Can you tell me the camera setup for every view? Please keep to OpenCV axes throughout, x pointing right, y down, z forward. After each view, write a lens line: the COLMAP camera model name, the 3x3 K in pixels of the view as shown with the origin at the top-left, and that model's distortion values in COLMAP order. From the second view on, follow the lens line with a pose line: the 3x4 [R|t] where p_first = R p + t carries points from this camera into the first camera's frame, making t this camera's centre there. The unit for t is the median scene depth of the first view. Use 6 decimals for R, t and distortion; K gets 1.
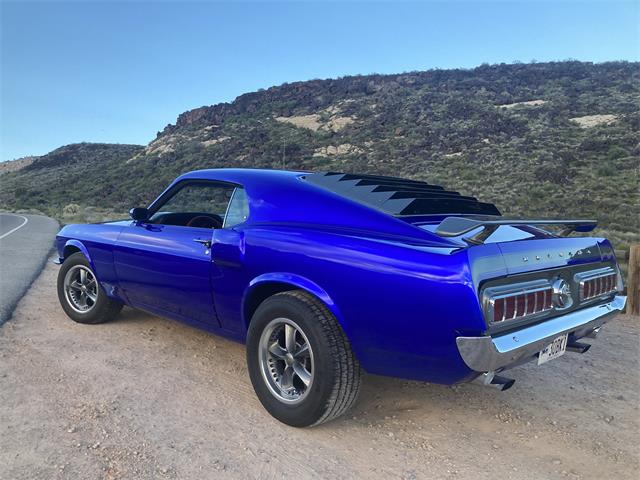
lens RADIAL K [[550.0, 0, 320.0], [0, 550.0, 240.0], [0, 0, 1]] dist [0.043983, -0.007575]
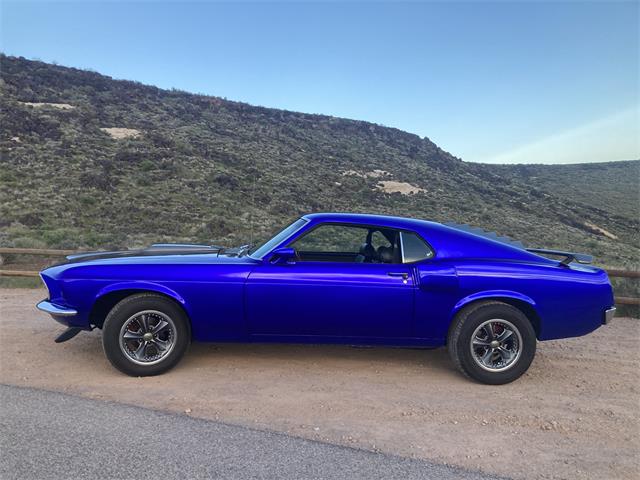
lens RADIAL K [[550.0, 0, 320.0], [0, 550.0, 240.0], [0, 0, 1]] dist [0.043983, -0.007575]
pose [[0.630131, -0.027667, 0.775996, -0.111634], [0.029802, 0.999490, 0.011435, -0.007938], [-0.775916, 0.015921, 0.630635, 0.028039]]
